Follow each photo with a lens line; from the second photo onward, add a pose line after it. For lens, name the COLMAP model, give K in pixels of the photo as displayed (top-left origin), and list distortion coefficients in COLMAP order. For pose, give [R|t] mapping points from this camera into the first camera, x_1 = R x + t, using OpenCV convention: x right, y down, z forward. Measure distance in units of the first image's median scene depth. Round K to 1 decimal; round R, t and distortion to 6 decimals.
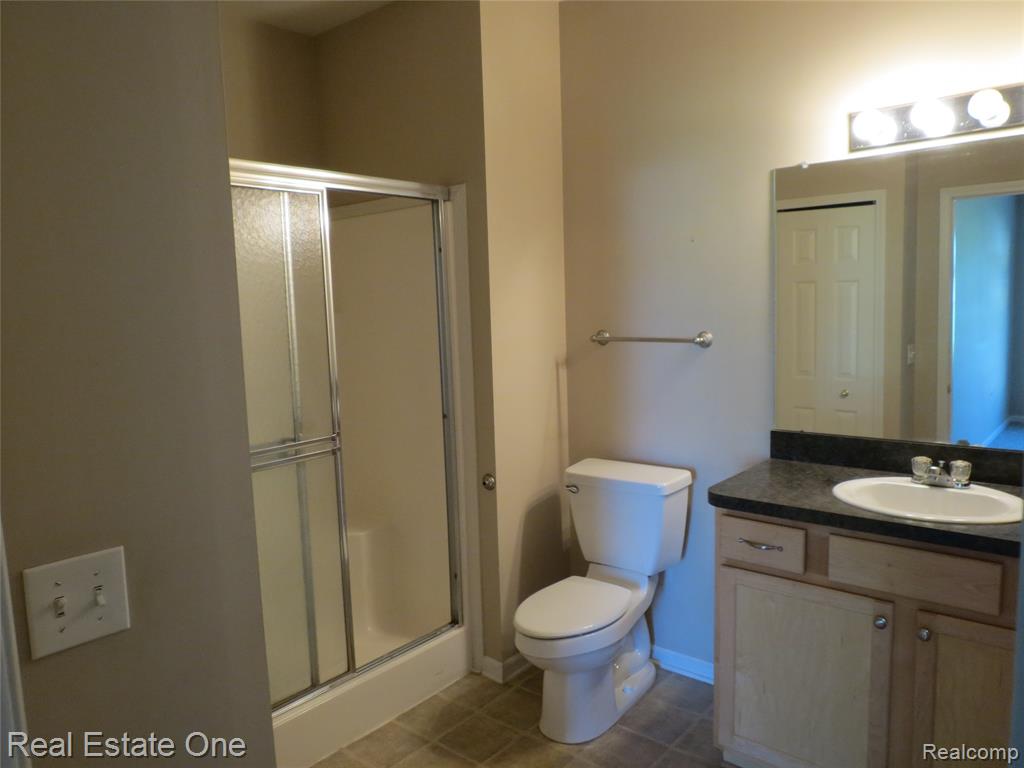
lens RADIAL K [[729.5, 0, 516.7], [0, 729.5, 383.9], [0, 0, 1]] dist [-0.031149, 0.003099]
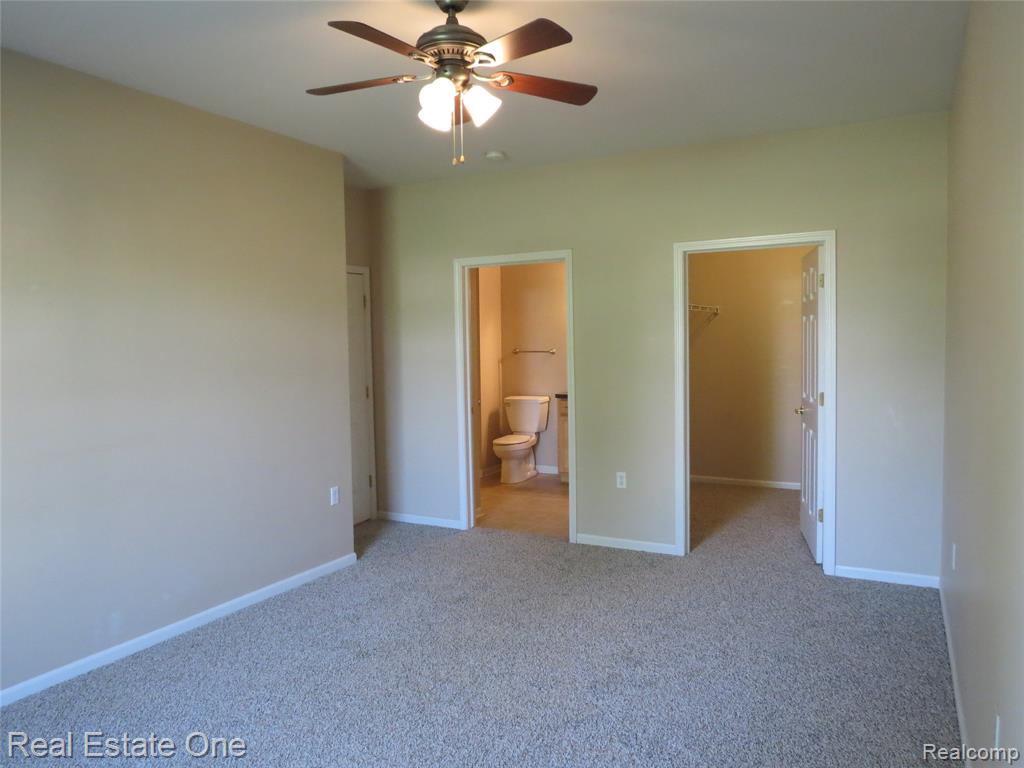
lens RADIAL K [[729.5, 0, 516.7], [0, 729.5, 383.9], [0, 0, 1]] dist [-0.031149, 0.003099]
pose [[0.976819, 0.006860, 0.213959, -0.502488], [0.006636, 0.998035, -0.062300, 0.247442], [-0.213966, 0.062276, 0.974854, -1.791217]]
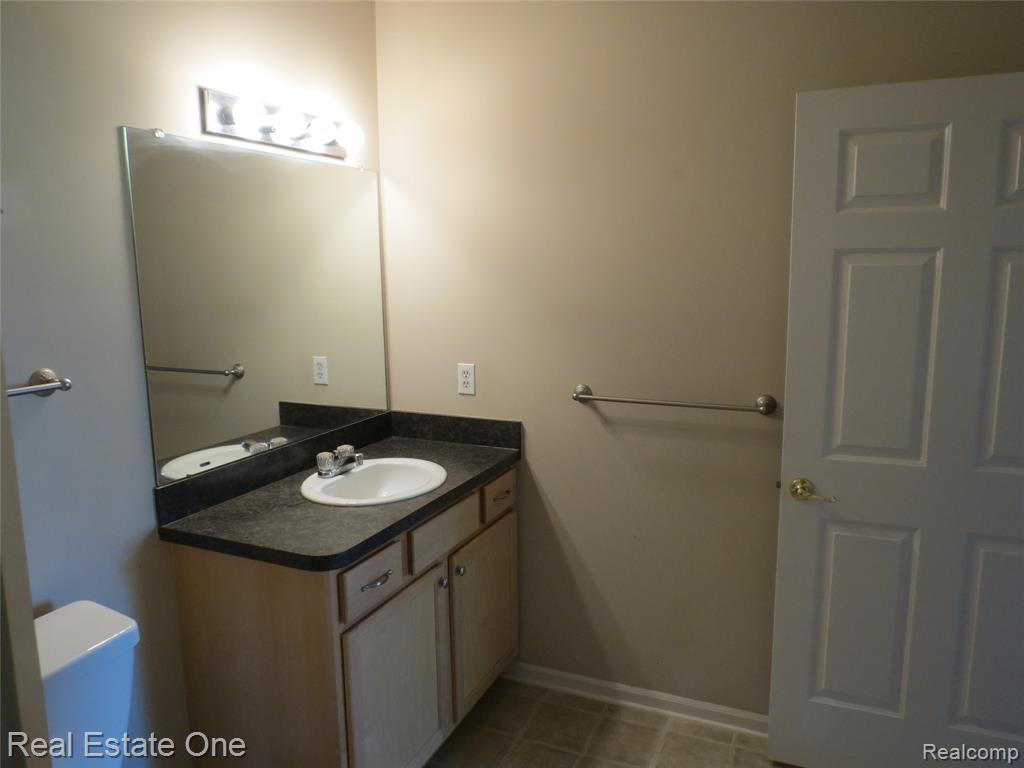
lens RADIAL K [[729.5, 0, 516.7], [0, 729.5, 383.9], [0, 0, 1]] dist [-0.031149, 0.003099]
pose [[-0.282982, -0.120345, 0.951545, -0.477128], [0.122523, 0.979433, 0.160310, -0.123377], [-0.951267, 0.161951, -0.262416, 0.911610]]
